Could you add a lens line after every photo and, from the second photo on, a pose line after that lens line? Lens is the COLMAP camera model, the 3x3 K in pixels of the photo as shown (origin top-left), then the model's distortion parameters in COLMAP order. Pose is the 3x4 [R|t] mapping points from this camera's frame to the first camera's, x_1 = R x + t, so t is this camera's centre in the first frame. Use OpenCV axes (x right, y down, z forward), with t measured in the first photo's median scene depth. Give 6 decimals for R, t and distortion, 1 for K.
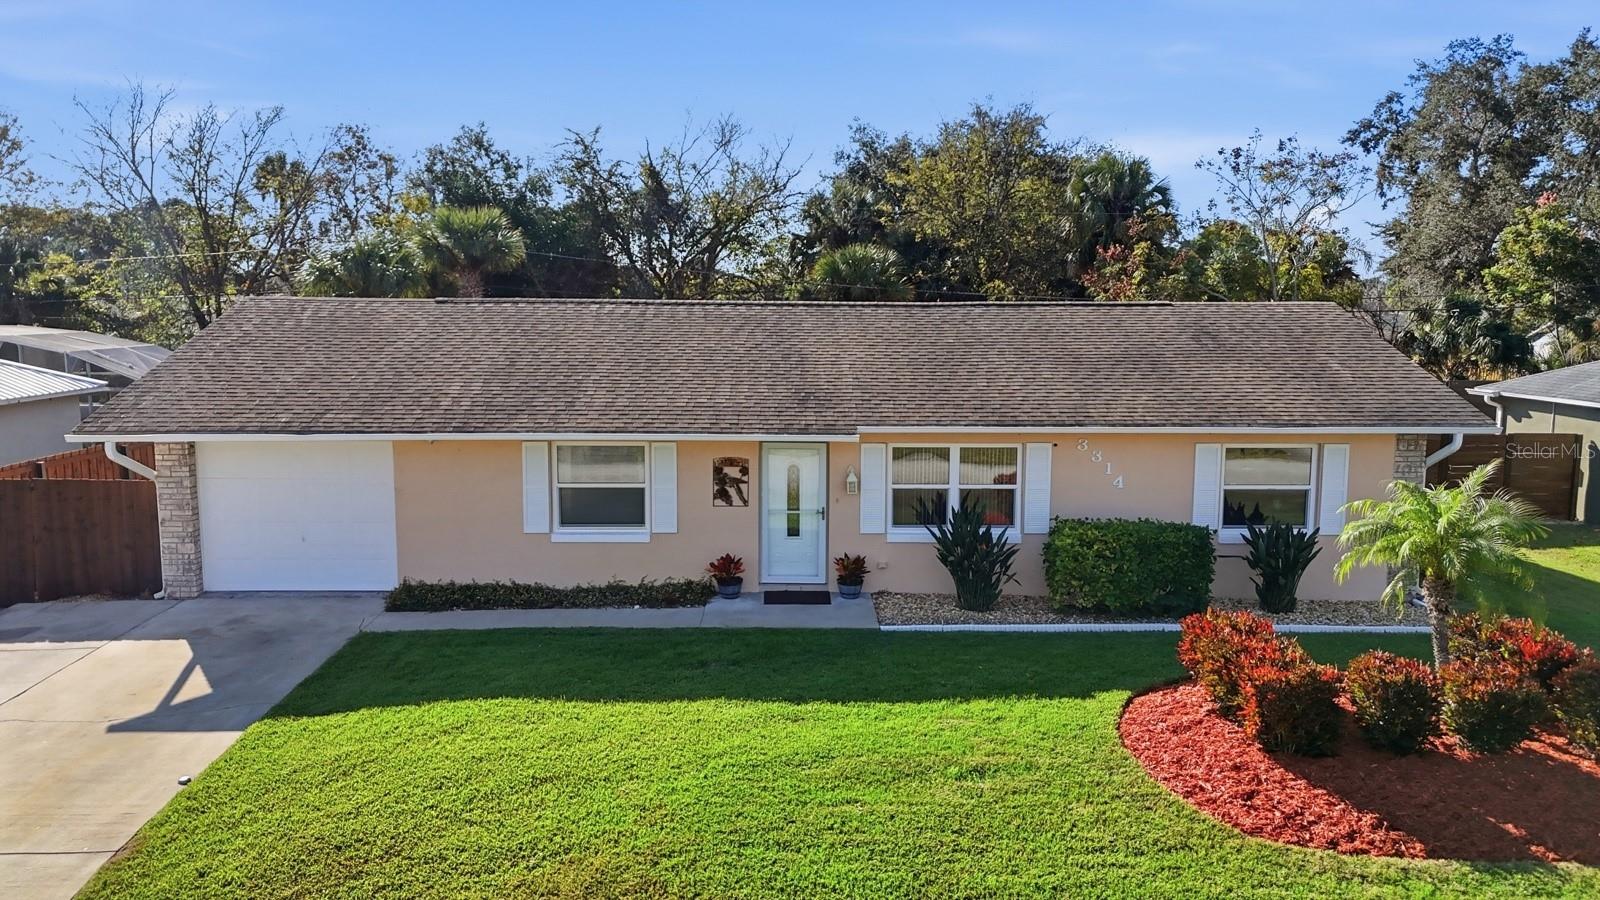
lens RADIAL K [[1188.1, 0, 800.0], [0, 1188.1, 450.0], [0, 0, 1]] dist [0.010903, -0.000435]
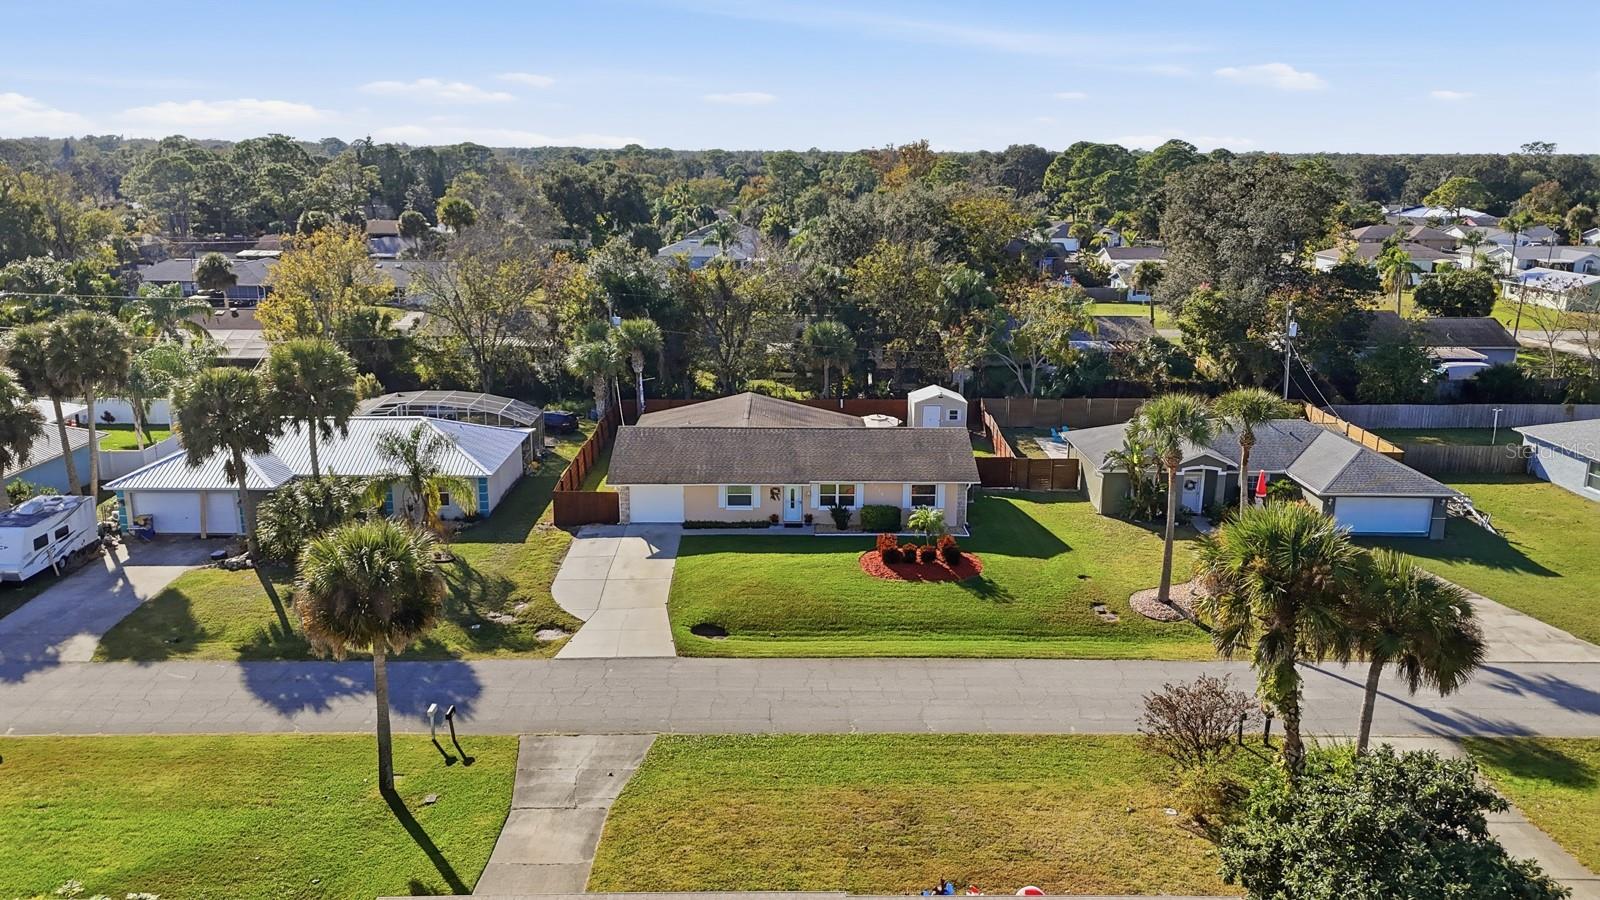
lens RADIAL K [[1188.1, 0, 800.0], [0, 1188.1, 450.0], [0, 0, 1]] dist [0.010903, -0.000435]
pose [[0.999995, 0.003187, -0.000751, 0.019812], [-0.003074, 0.992840, 0.119413, -0.547662], [0.001126, -0.119410, 0.992844, -2.626121]]
